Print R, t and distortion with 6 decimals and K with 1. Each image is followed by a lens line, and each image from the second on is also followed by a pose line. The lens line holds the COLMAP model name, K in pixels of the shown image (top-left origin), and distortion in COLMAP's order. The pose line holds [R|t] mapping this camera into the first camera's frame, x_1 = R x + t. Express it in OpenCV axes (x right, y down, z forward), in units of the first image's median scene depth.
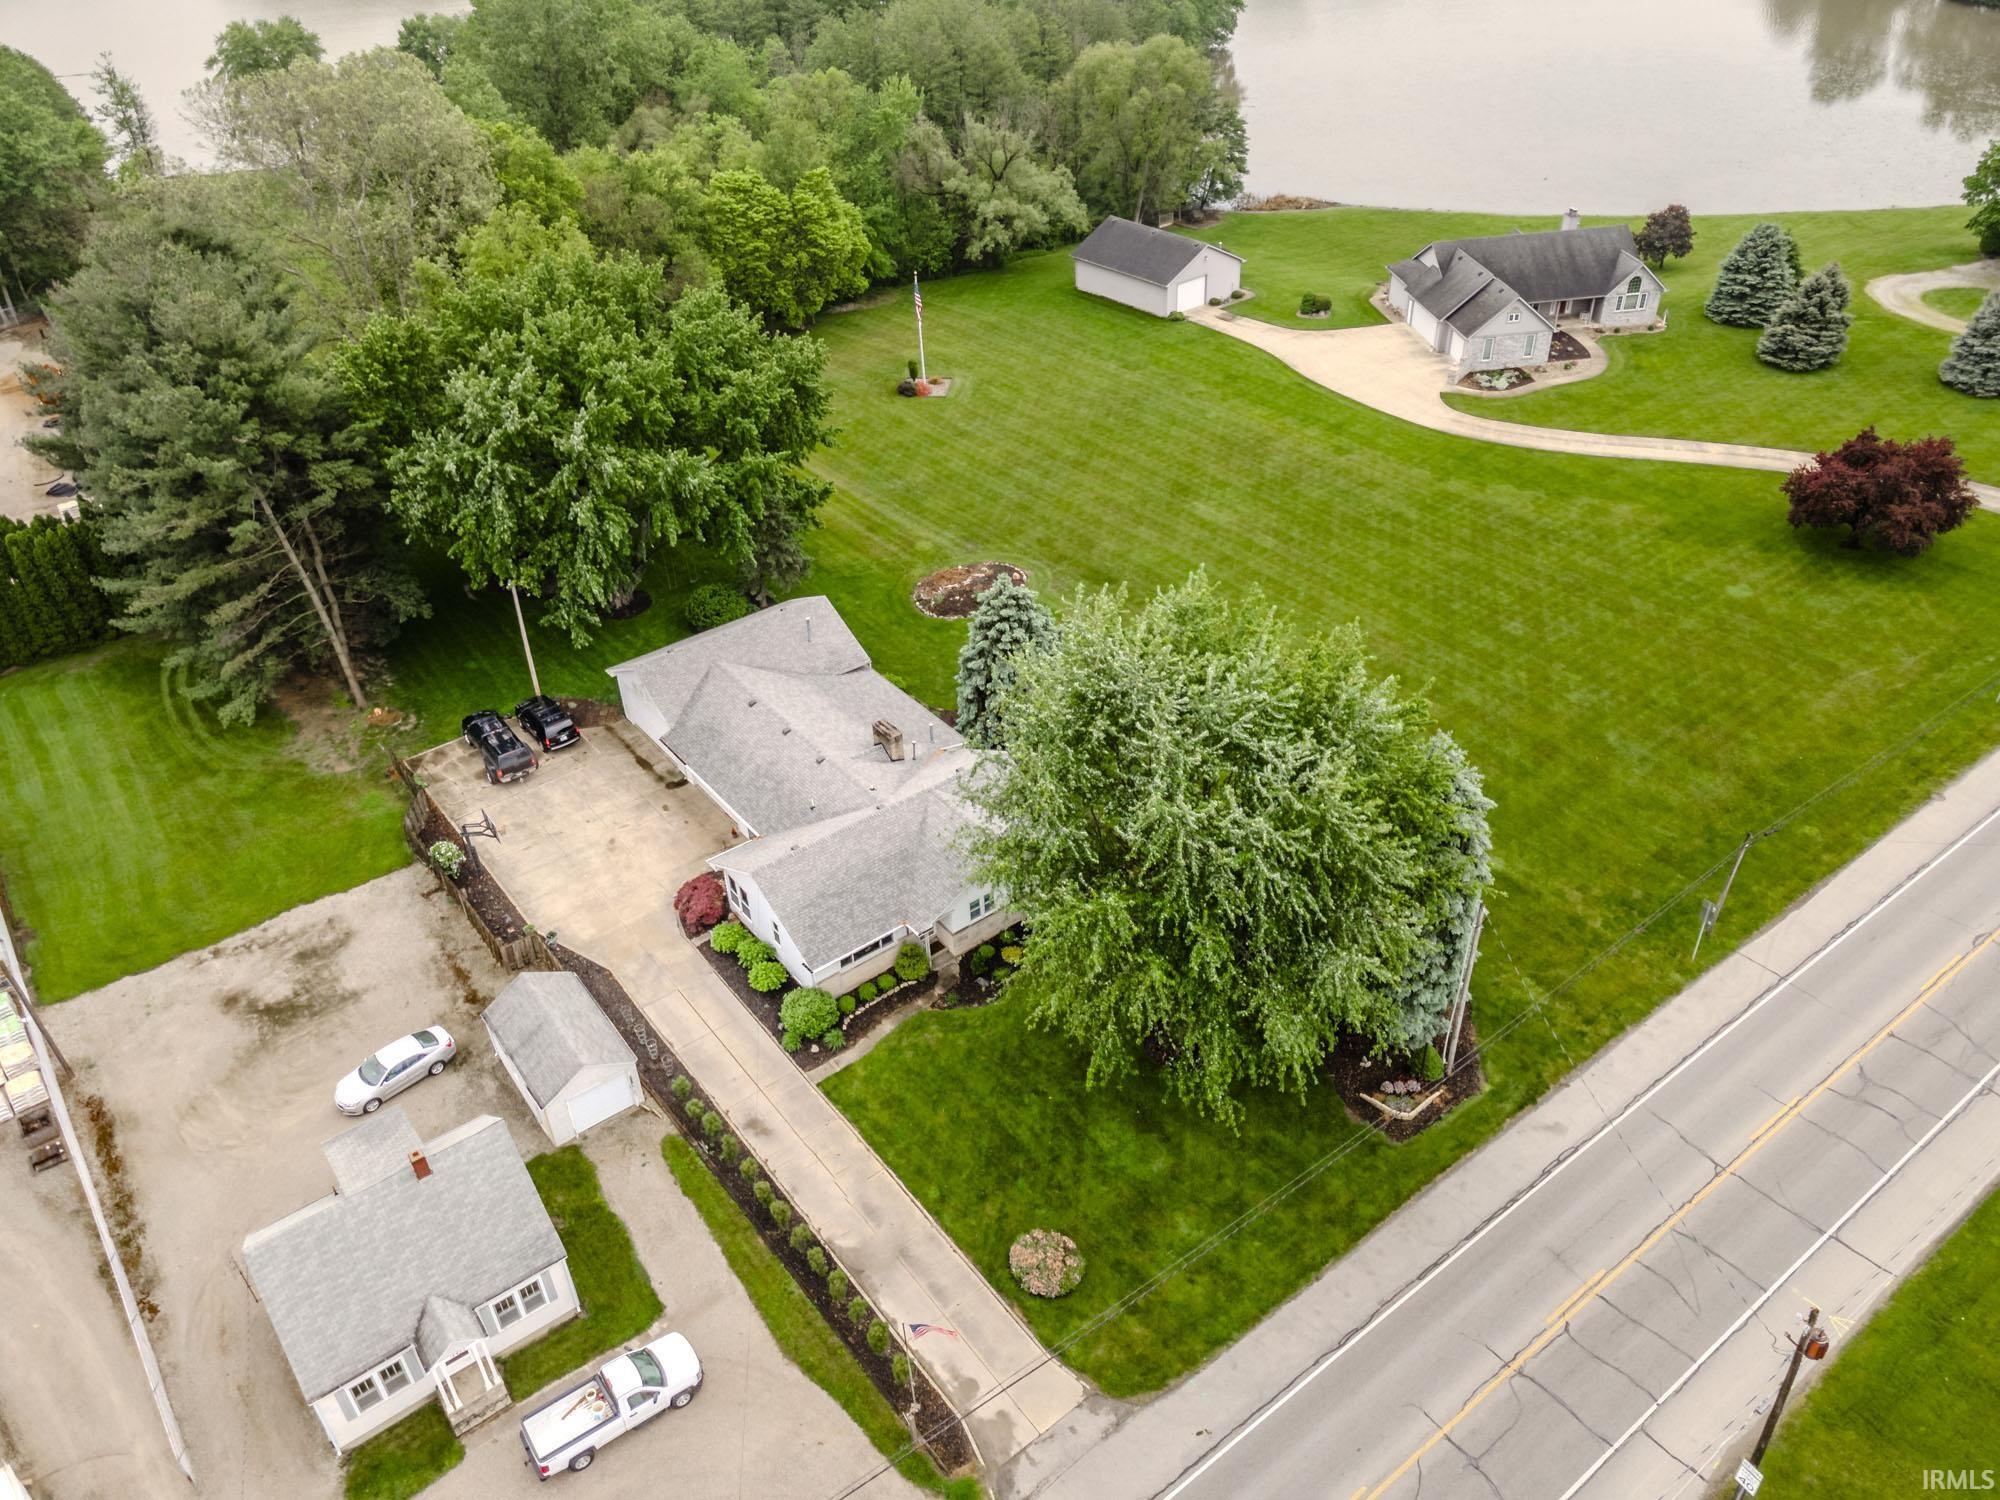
lens RADIAL K [[1456.9, 0, 1000.0], [0, 1456.9, 750.0], [0, 0, 1]] dist [0.026012, 0.034981]
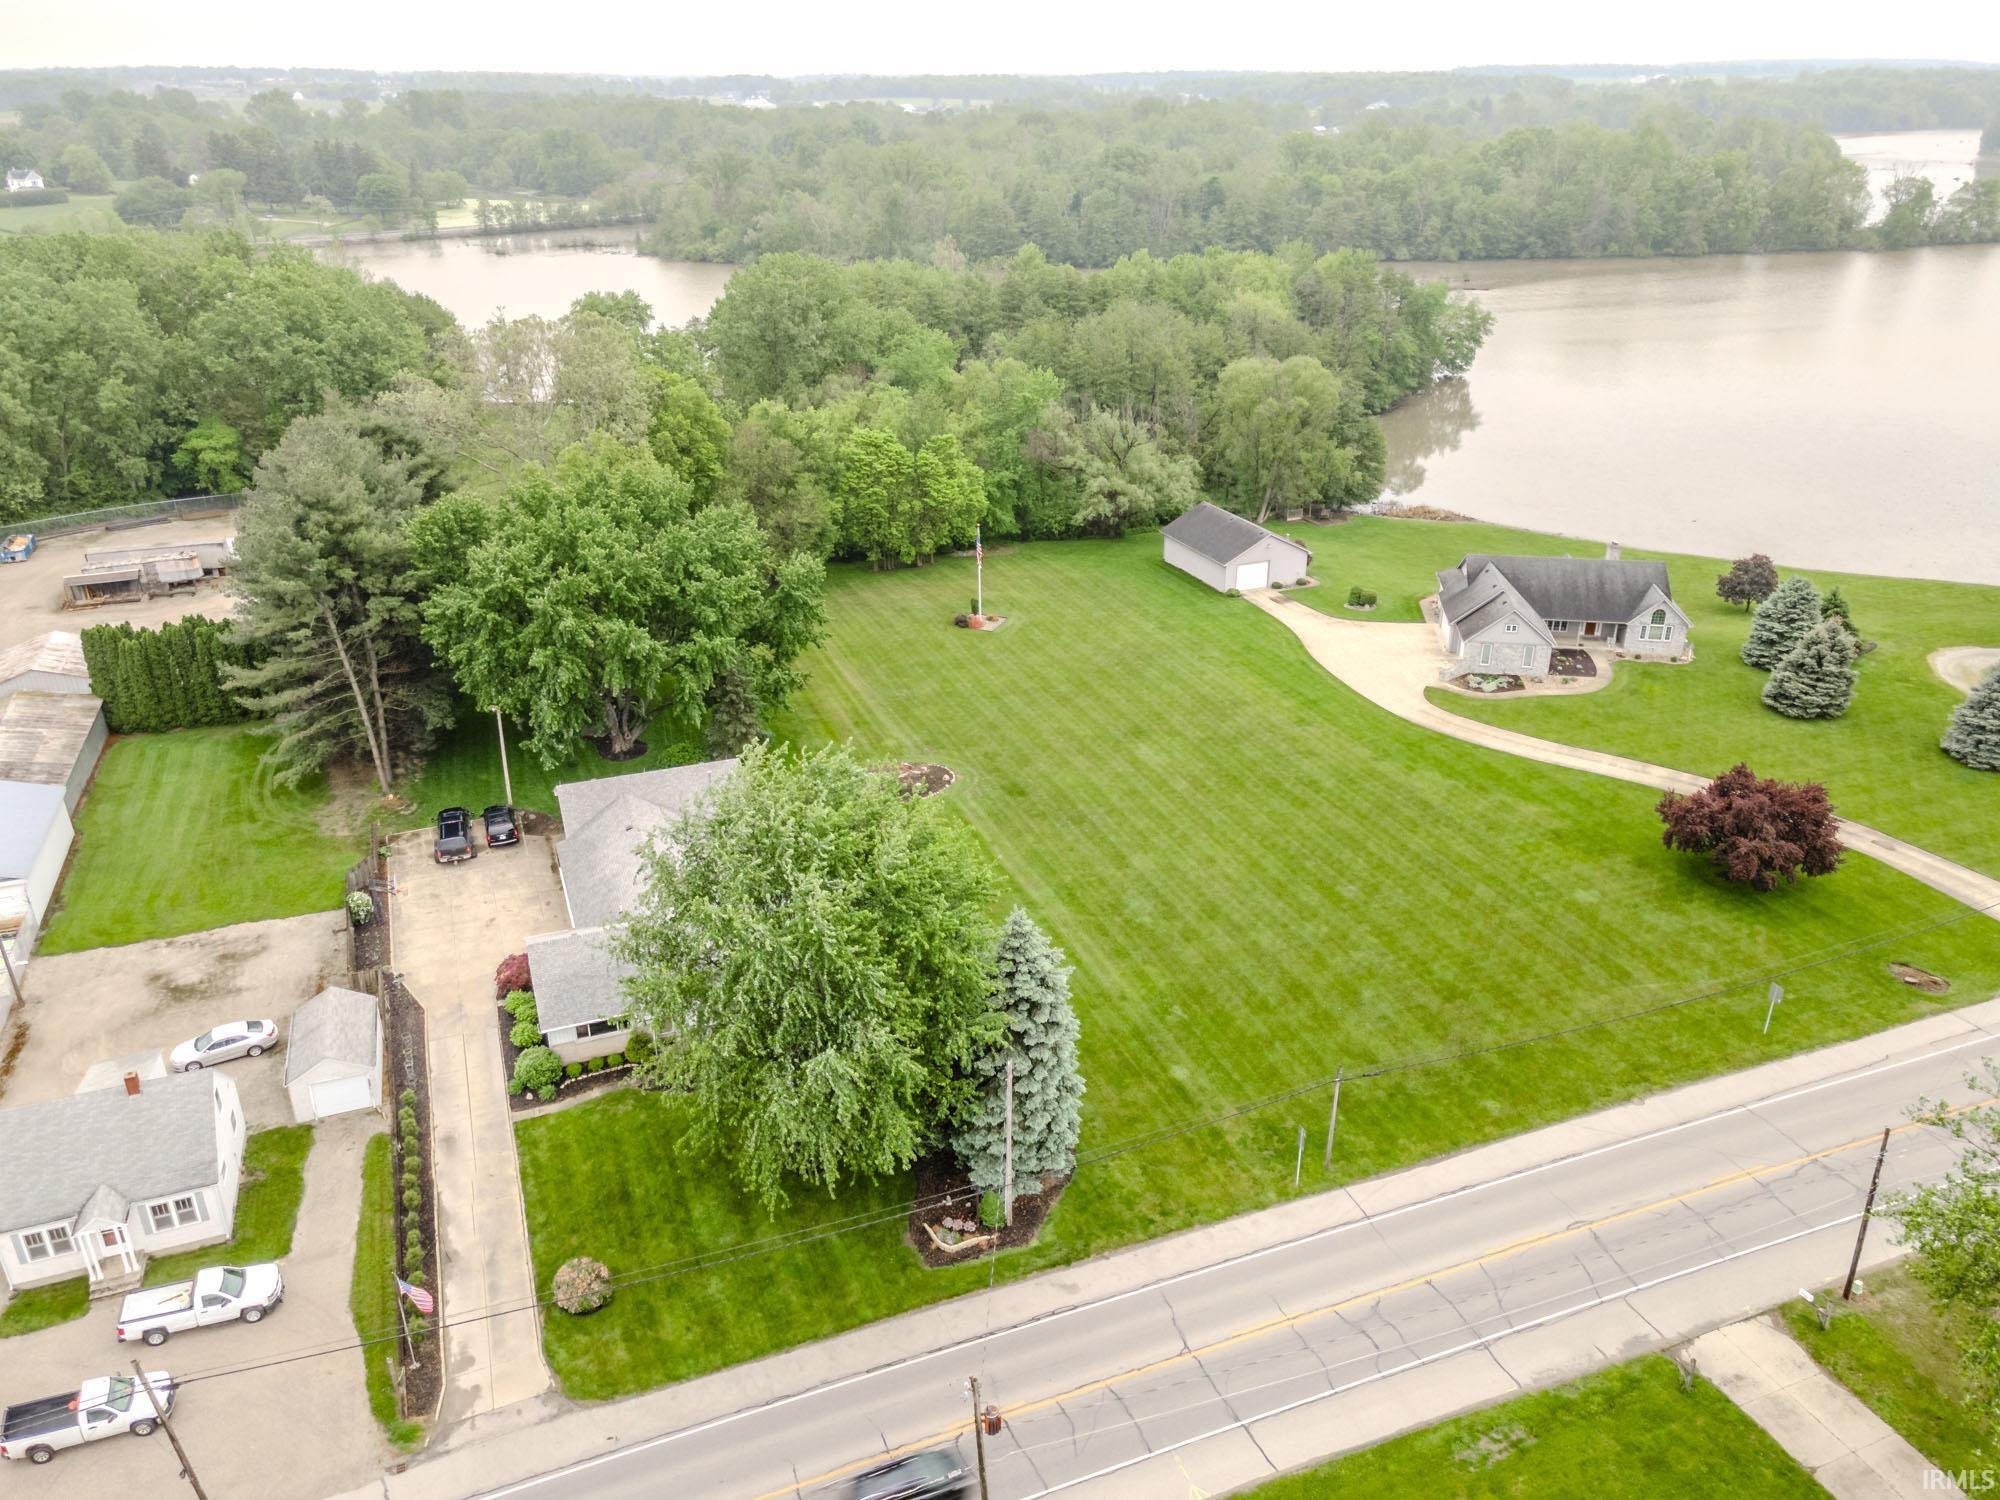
lens RADIAL K [[1456.9, 0, 1000.0], [0, 1456.9, 750.0], [0, 0, 1]] dist [0.026012, 0.034981]
pose [[0.961427, 0.148292, -0.231662, 0.331525], [-0.187071, 0.969965, -0.155473, 0.029765], [0.201649, 0.192813, 0.960292, -0.091163]]
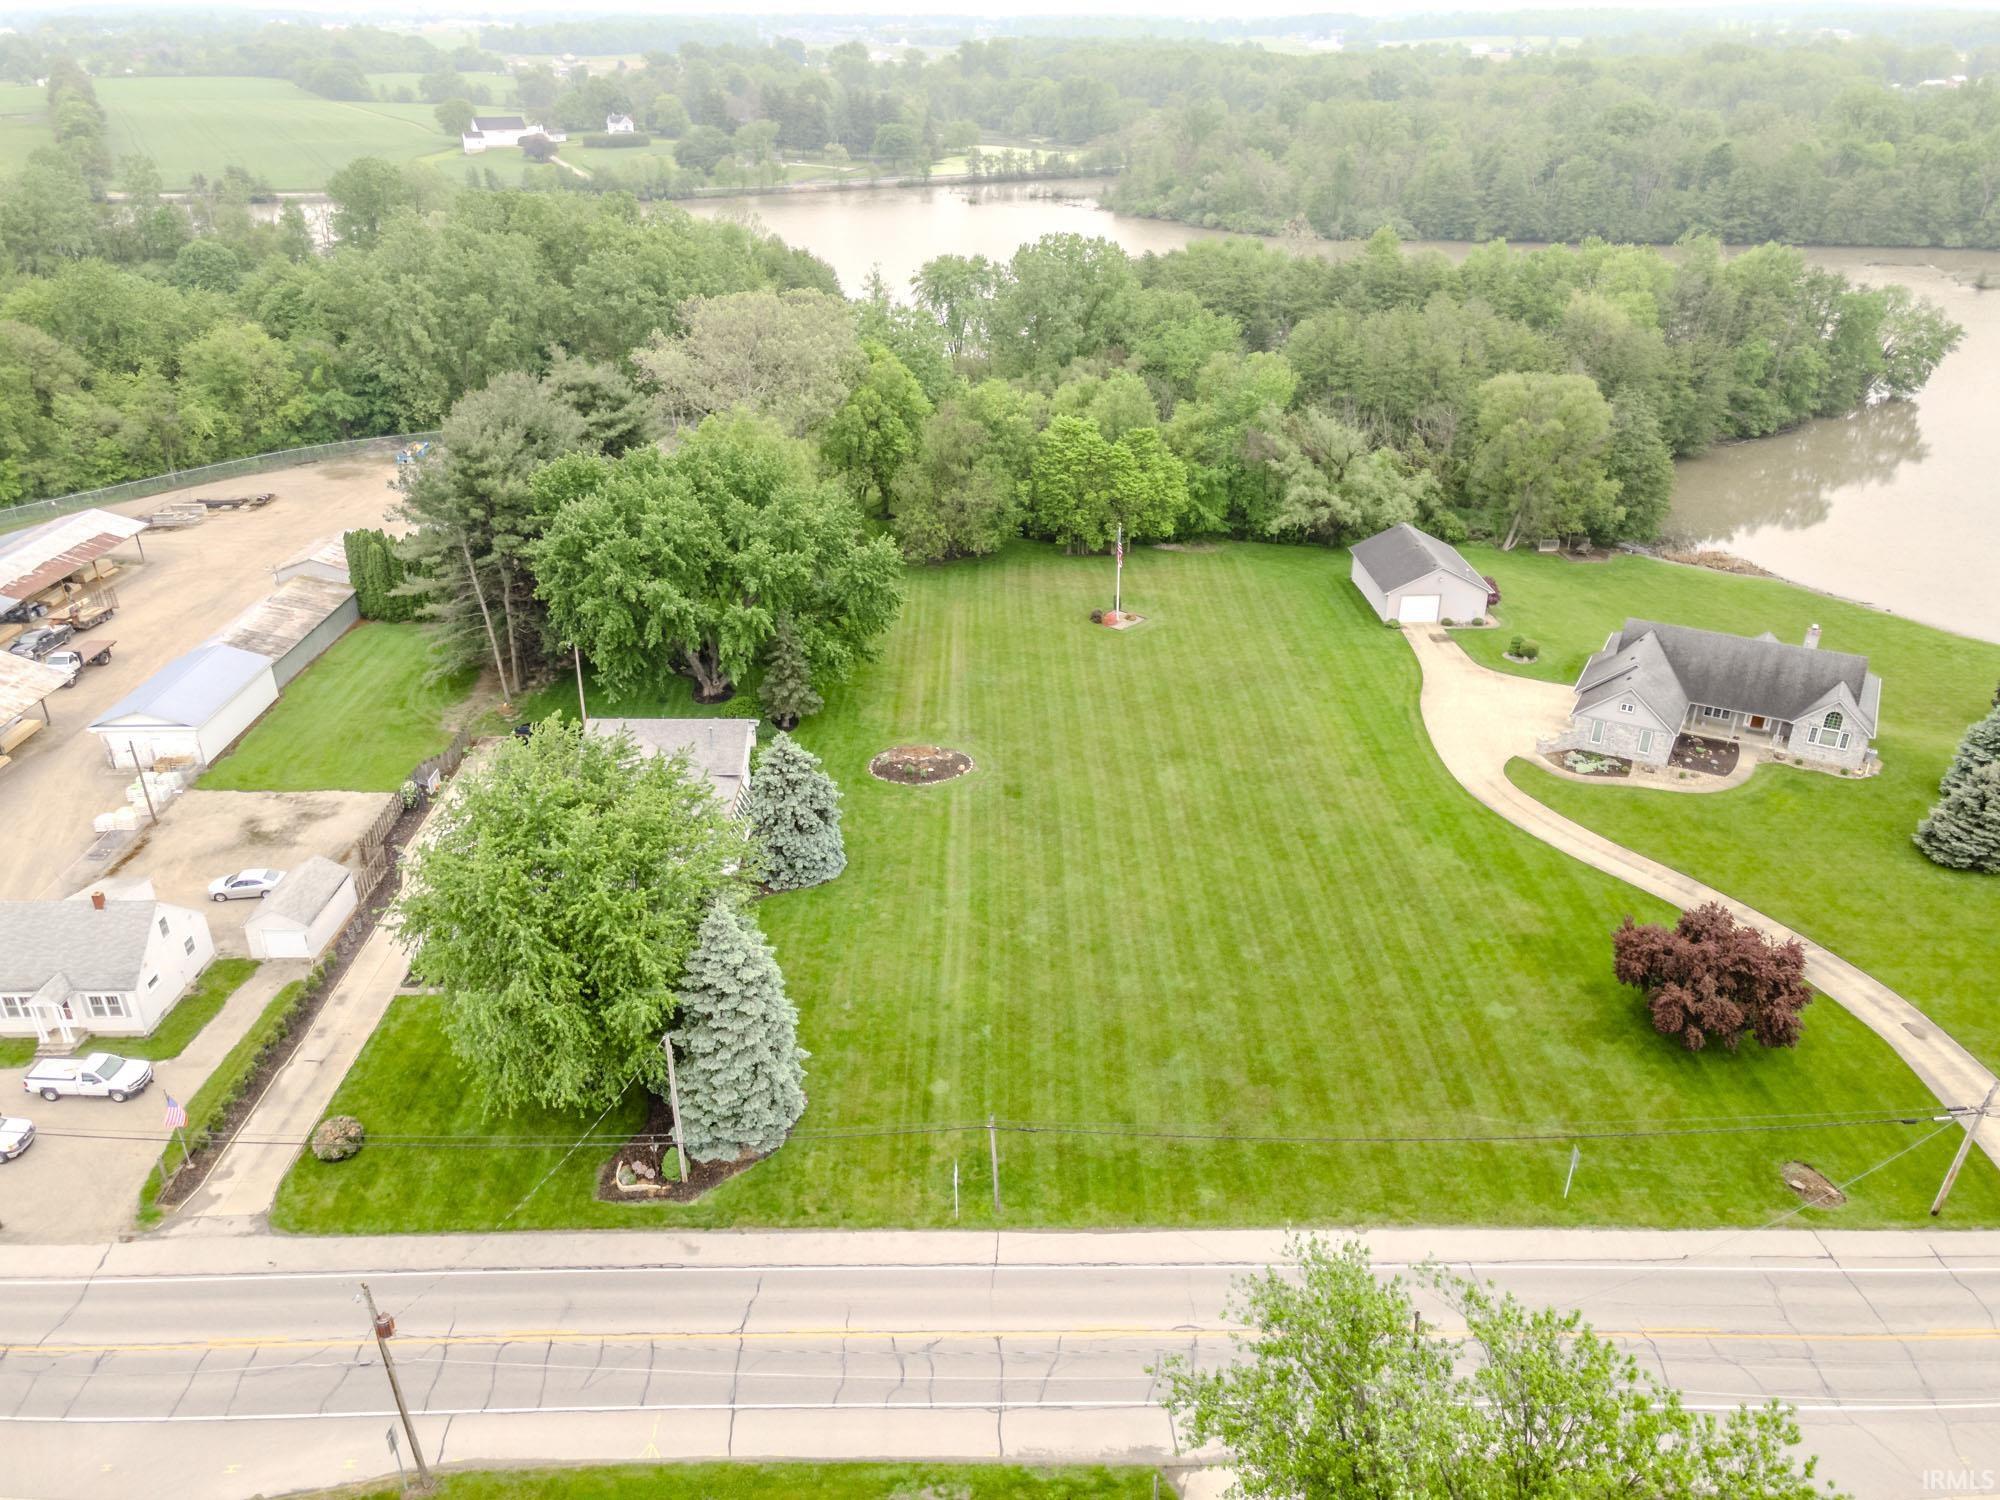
lens RADIAL K [[1456.9, 0, 1000.0], [0, 1456.9, 750.0], [0, 0, 1]] dist [0.026012, 0.034981]
pose [[0.800309, 0.304782, -0.516346, 0.685849], [-0.372365, 0.927614, -0.029607, -0.116583], [0.469946, 0.215964, 0.855868, -0.003552]]
